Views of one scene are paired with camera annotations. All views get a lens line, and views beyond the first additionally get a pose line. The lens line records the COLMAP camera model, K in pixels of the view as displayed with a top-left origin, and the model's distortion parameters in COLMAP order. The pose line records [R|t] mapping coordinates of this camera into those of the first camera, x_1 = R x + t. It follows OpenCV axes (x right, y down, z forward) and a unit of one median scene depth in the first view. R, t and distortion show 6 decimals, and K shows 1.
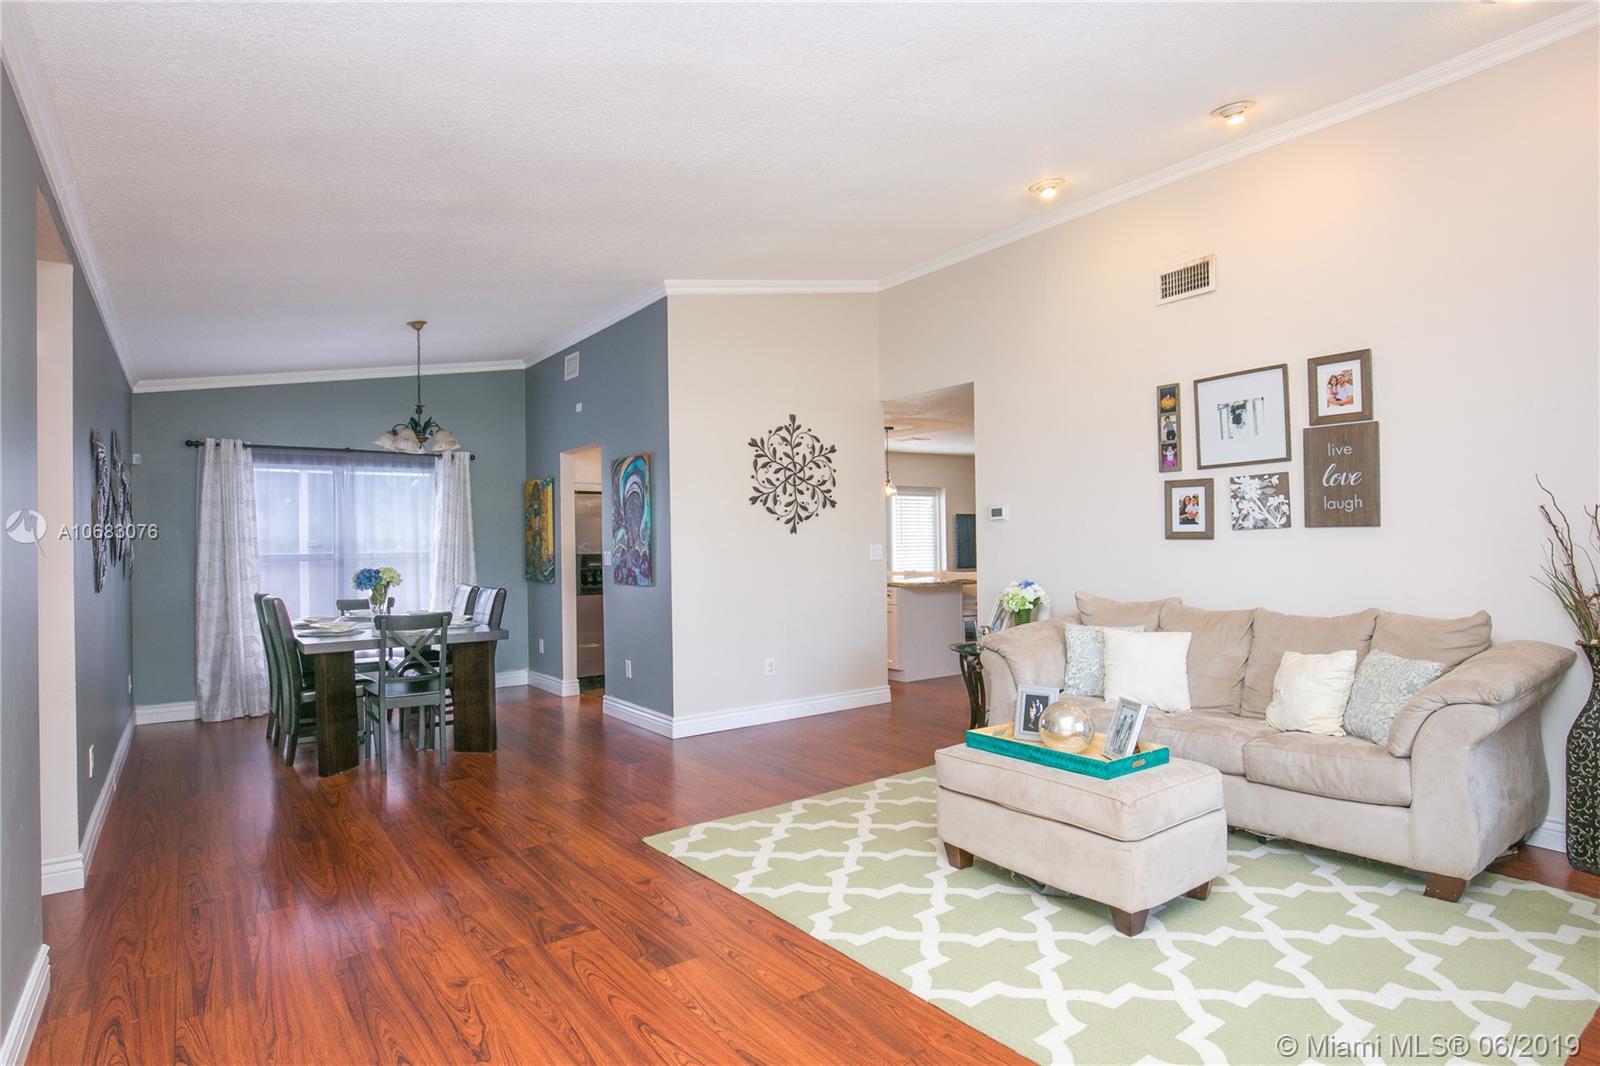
lens RADIAL K [[859.2, 0, 800.0], [0, 859.2, 533.0], [0, 0, 1]] dist [-0.013094, -0.000525]
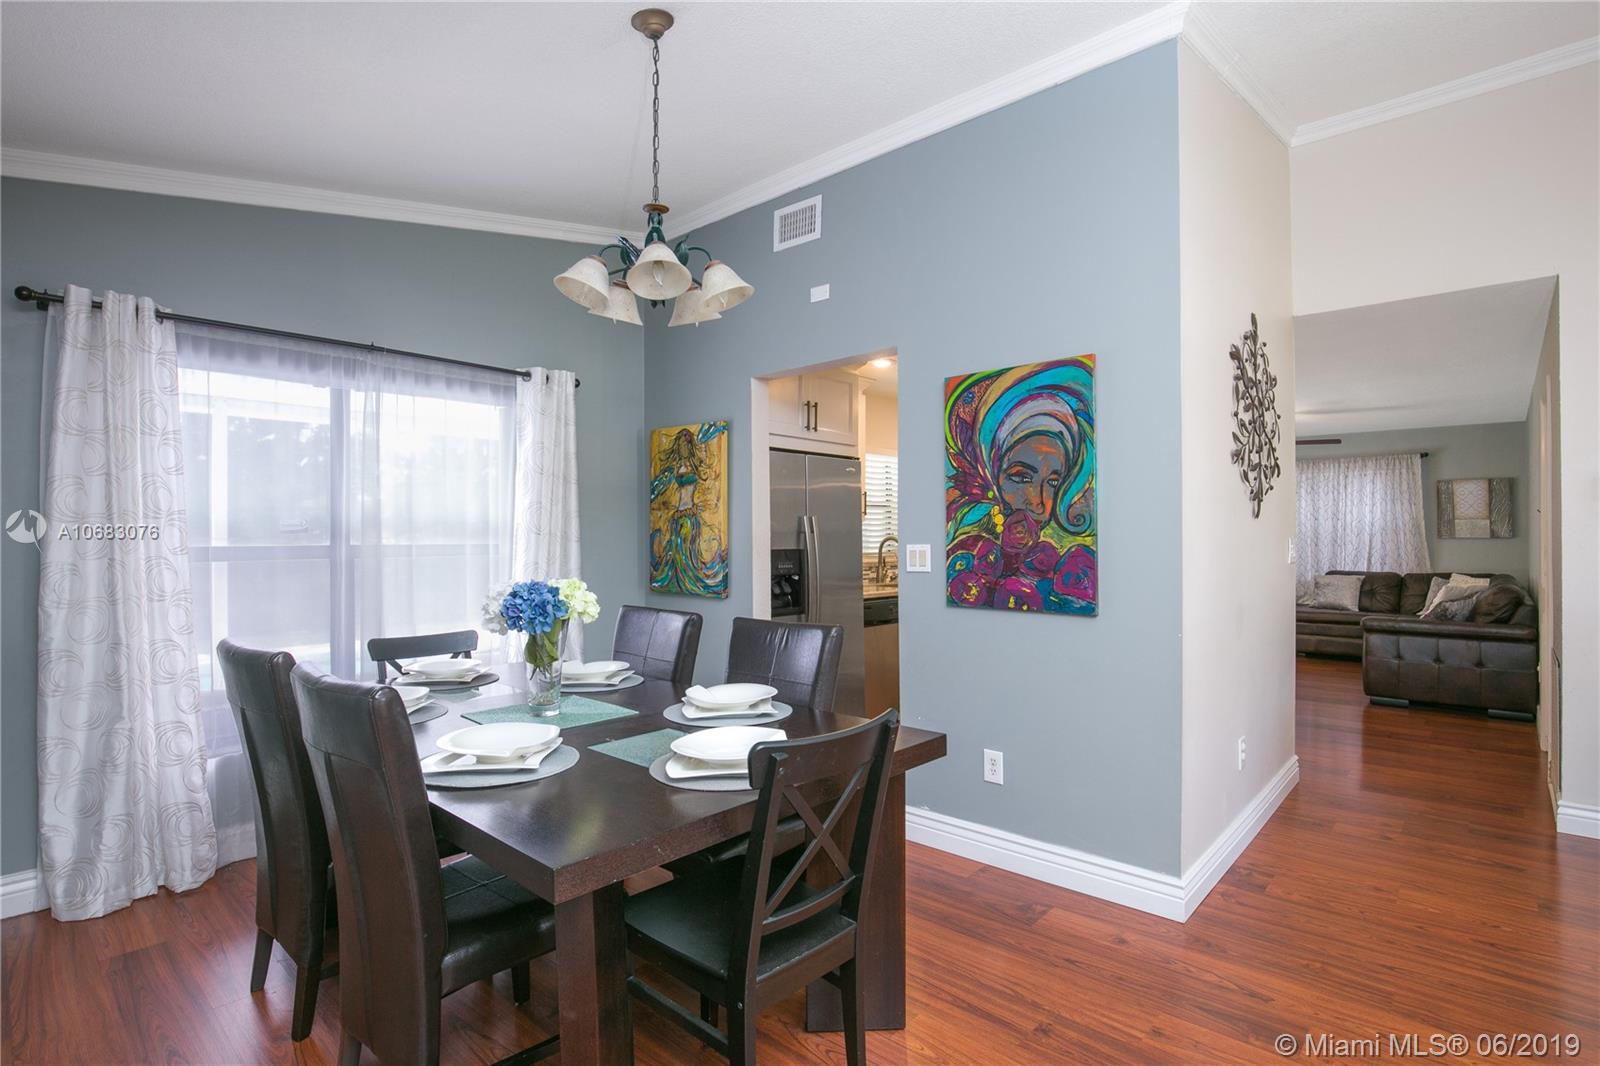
lens RADIAL K [[778.4, 0, 800.0], [0, 778.4, 533.0], [0, 0, 1]] dist [-0.030790, 0.006750]
pose [[0.979530, 0.012322, 0.200918, -0.579186], [-0.013517, 0.999898, 0.004578, 0.016628], [-0.200842, -0.007200, 0.979597, 0.772818]]
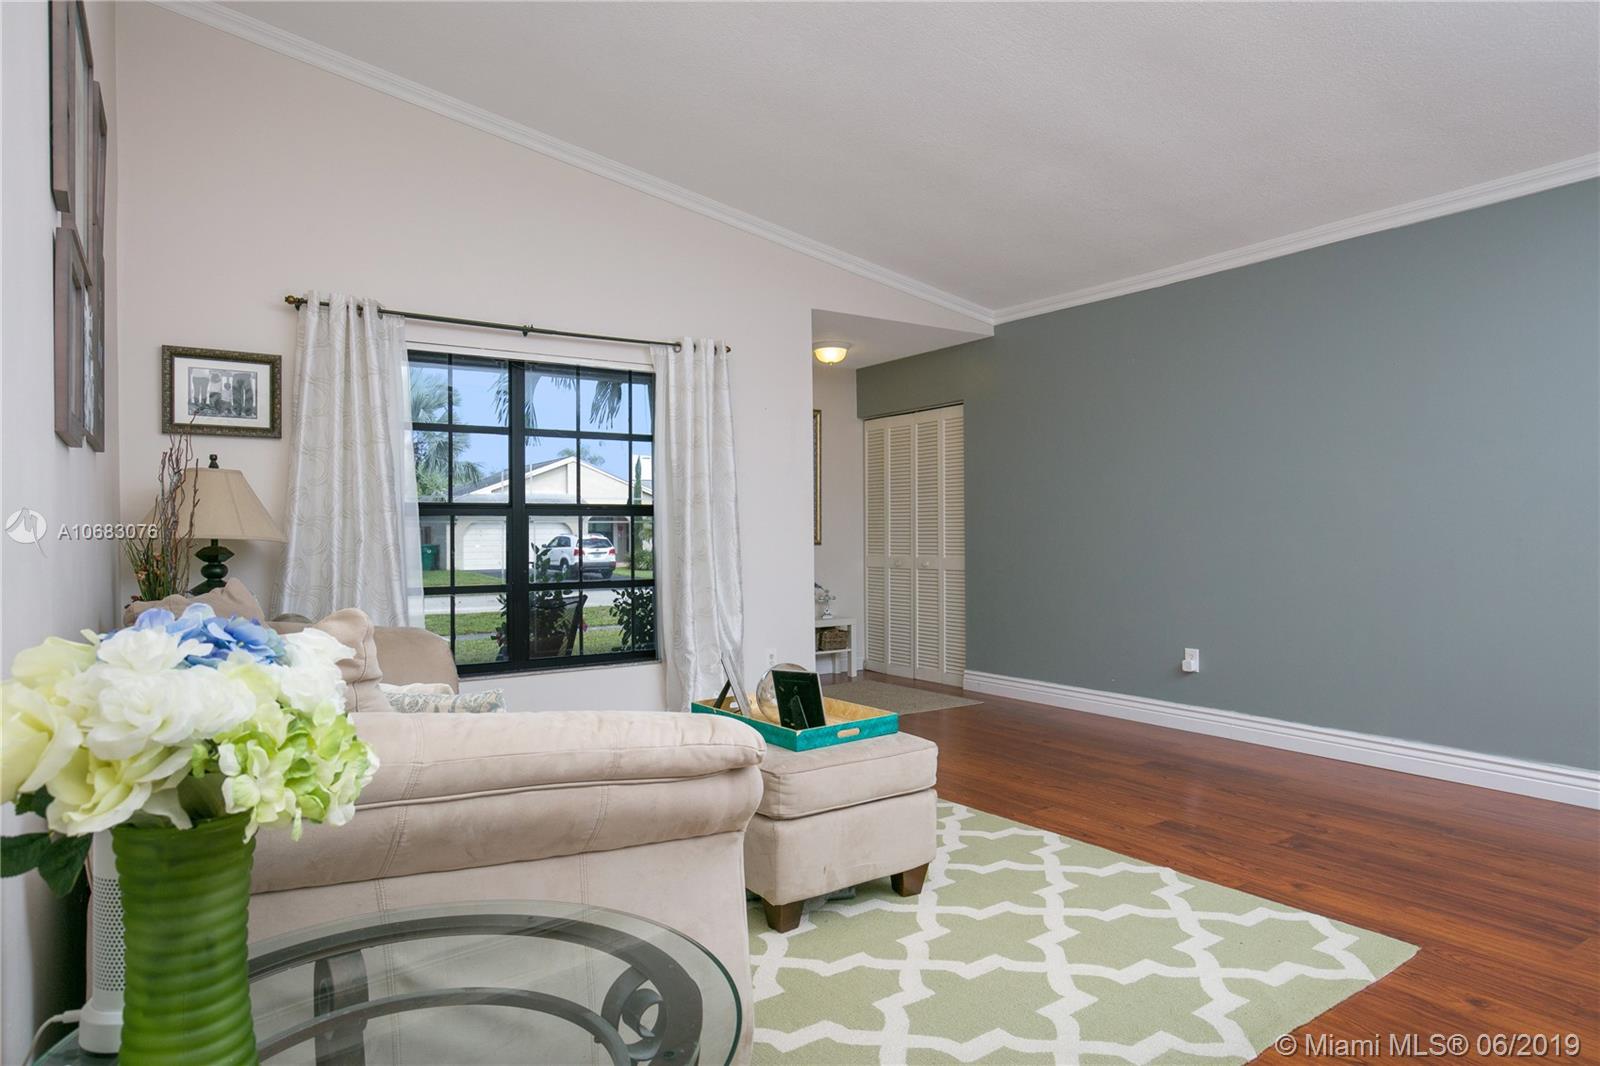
lens RADIAL K [[964.0, 0, 800.0], [0, 964.0, 533.0], [0, 0, 1]] dist [0.000709, -0.000111]
pose [[-0.999193, 0.020707, 0.034419, 0.185303], [0.020438, 0.999758, -0.008154, 0.050307], [-0.034579, -0.007444, -0.999374, 1.405743]]
